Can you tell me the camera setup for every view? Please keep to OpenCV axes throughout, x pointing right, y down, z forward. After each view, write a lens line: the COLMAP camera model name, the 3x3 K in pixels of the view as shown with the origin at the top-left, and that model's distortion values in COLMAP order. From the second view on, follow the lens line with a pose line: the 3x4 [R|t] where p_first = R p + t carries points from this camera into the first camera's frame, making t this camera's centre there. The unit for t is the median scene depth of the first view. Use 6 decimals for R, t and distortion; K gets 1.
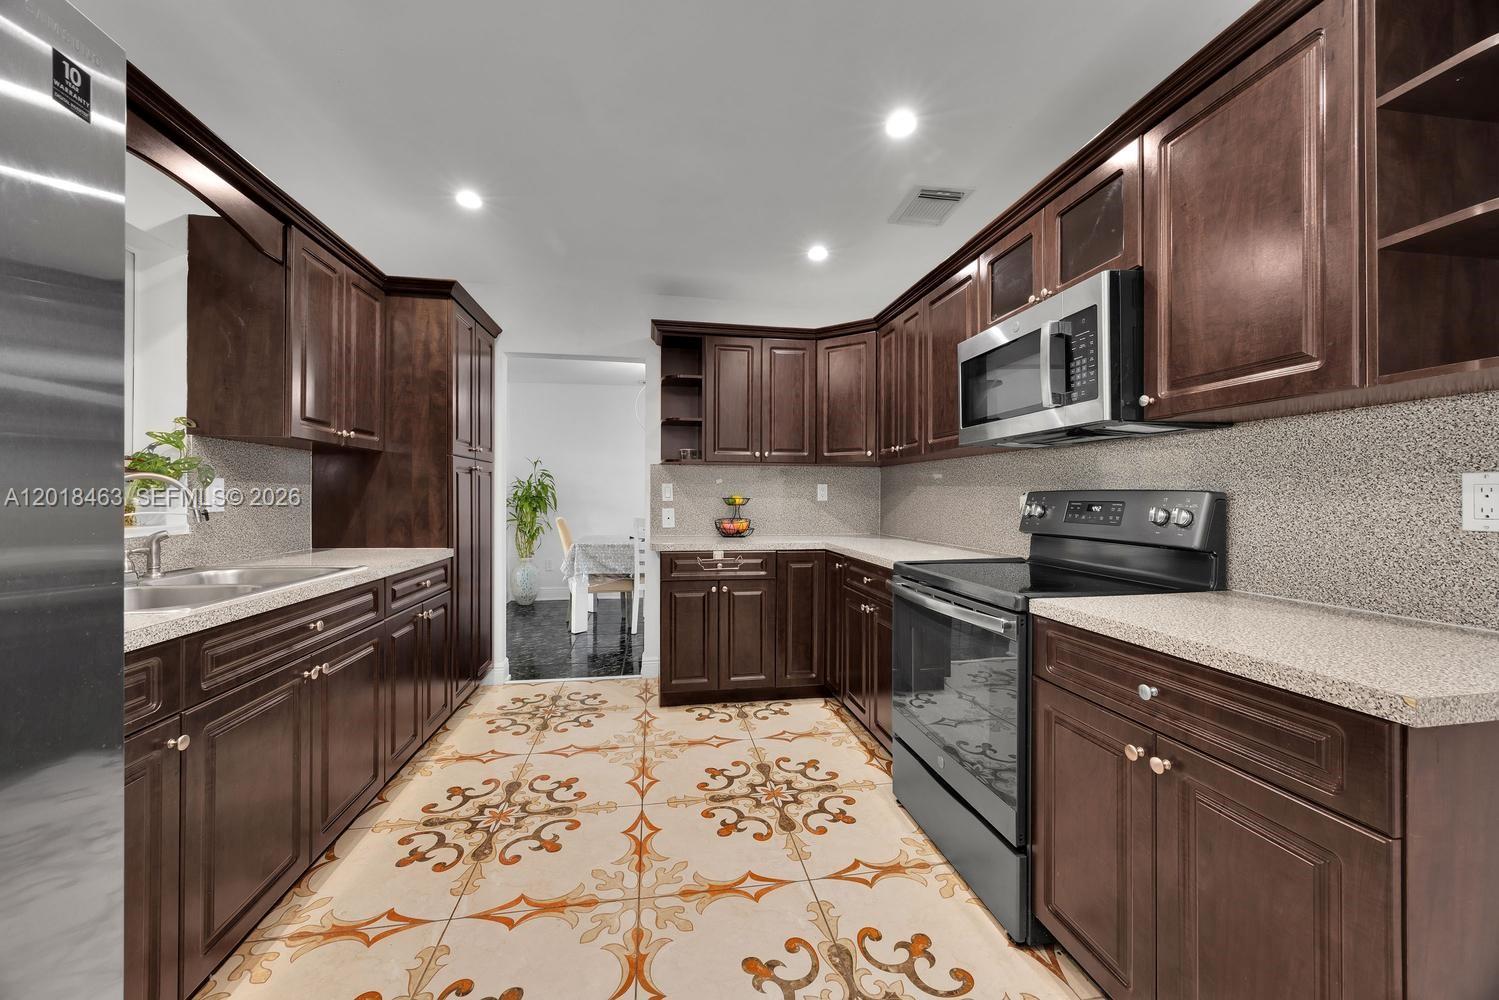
lens RADIAL K [[568.4, 0, 750.3], [0, 568.4, 497.6], [0, 0, 1]] dist [-0.001075, 0.000082]
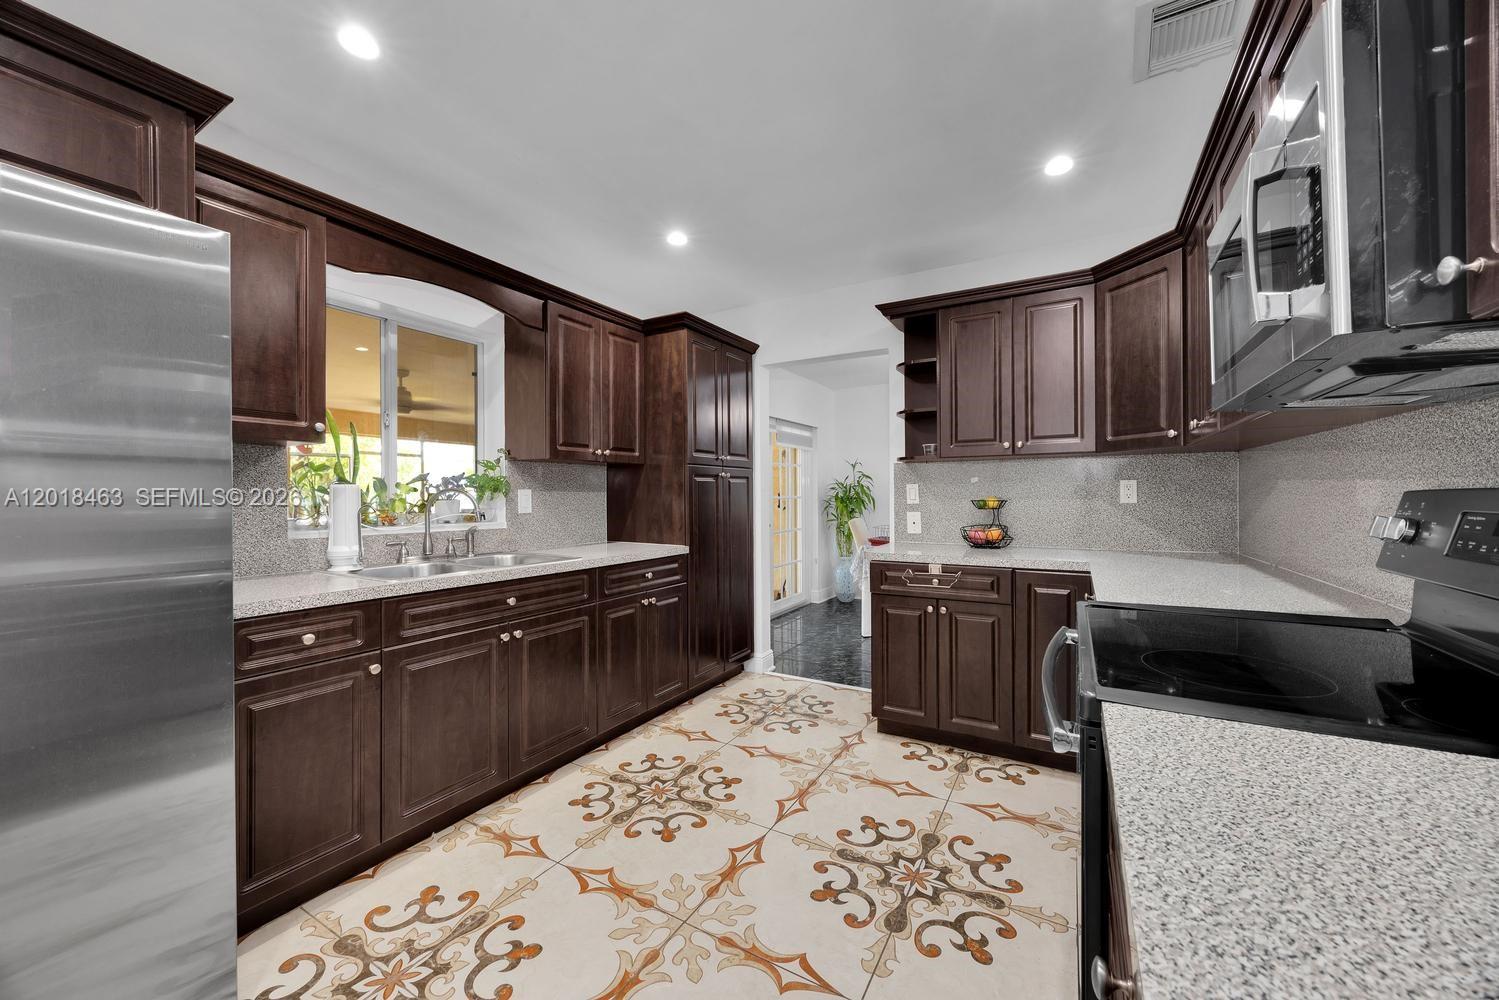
lens RADIAL K [[568.4, 0, 751.1], [0, 568.4, 497.1], [0, 0, 1]] dist [-0.001075, 0.000082]
pose [[0.767397, -0.005826, -0.641146, 0.303371], [0.006973, 0.999975, -0.000741, -0.007114], [0.641134, -0.003902, 0.767419, 0.199932]]
